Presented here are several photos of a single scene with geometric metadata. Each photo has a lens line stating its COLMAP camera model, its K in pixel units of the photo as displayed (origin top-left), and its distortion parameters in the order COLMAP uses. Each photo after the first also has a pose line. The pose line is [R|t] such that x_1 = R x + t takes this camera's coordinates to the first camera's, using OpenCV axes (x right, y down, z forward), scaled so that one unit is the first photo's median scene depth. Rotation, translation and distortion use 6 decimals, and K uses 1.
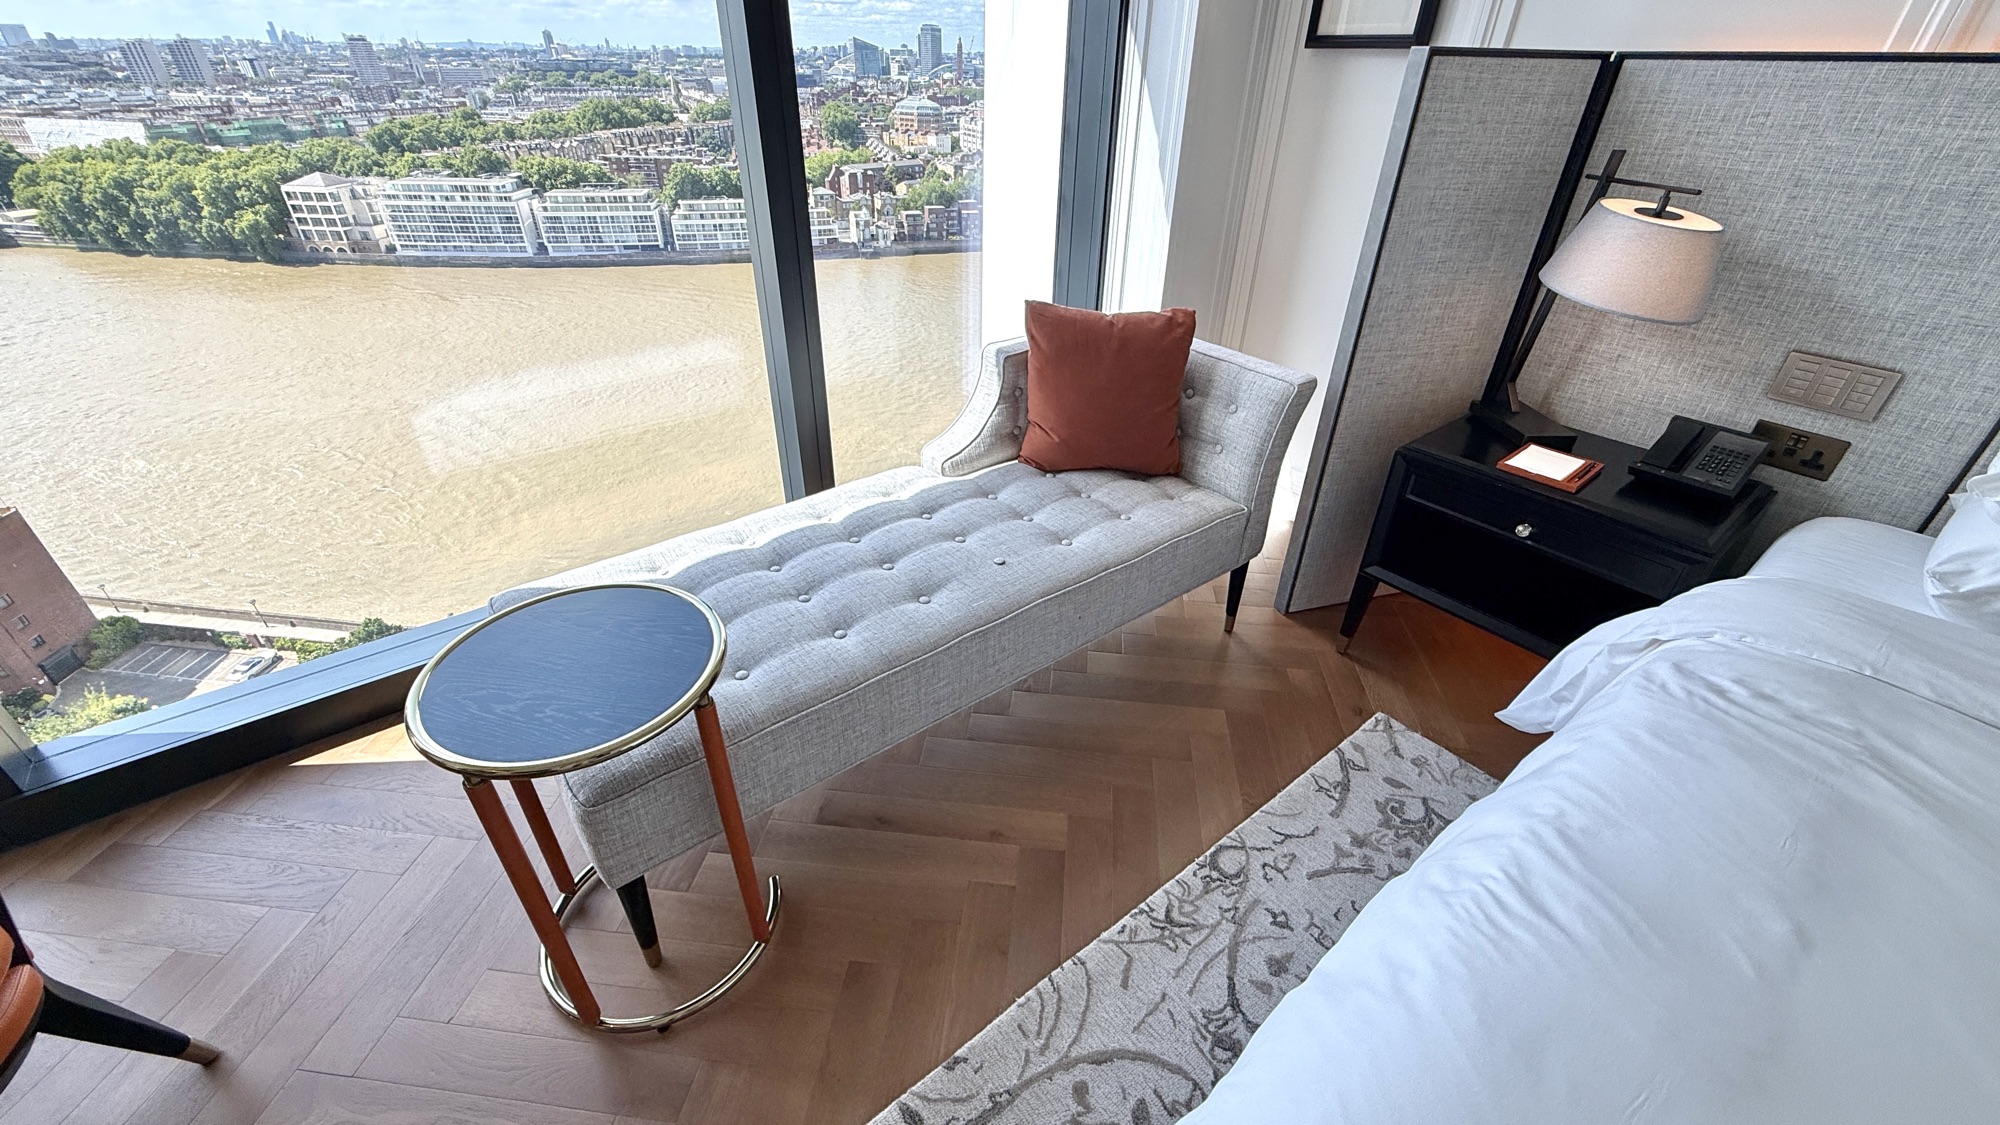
lens RADIAL K [[798.6, 0, 1000.0], [0, 798.6, 569.0], [0, 0, 1]] dist [-0.001392, 0.000608]
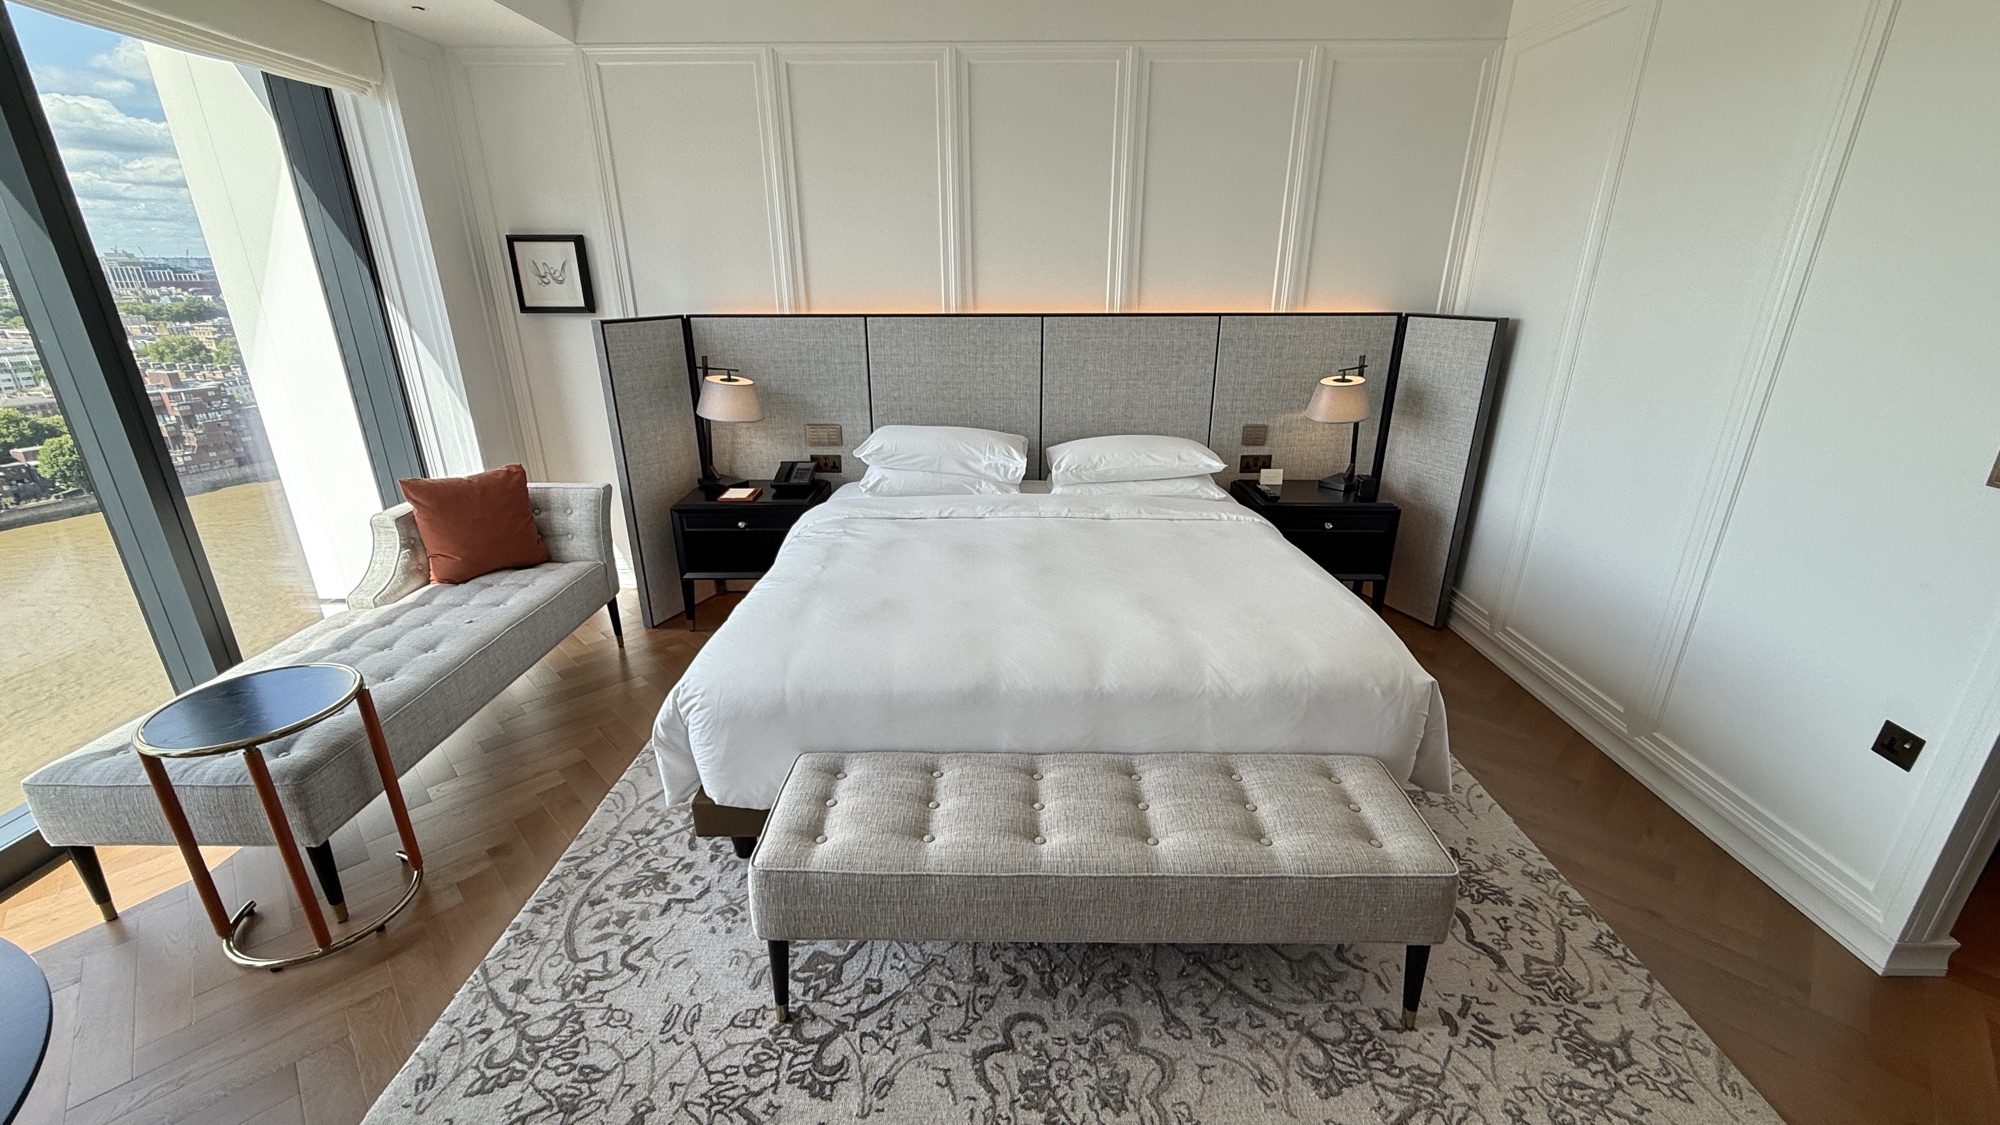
lens RADIAL K [[798.6, 0, 1004.3], [0, 798.6, 560.1], [0, 0, 1]] dist [-0.001392, 0.000608]
pose [[0.625756, -0.284625, 0.726235, -0.386661], [0.428635, 0.903349, -0.015292, 0.309671], [-0.651691, 0.320859, 0.687276, -0.723754]]
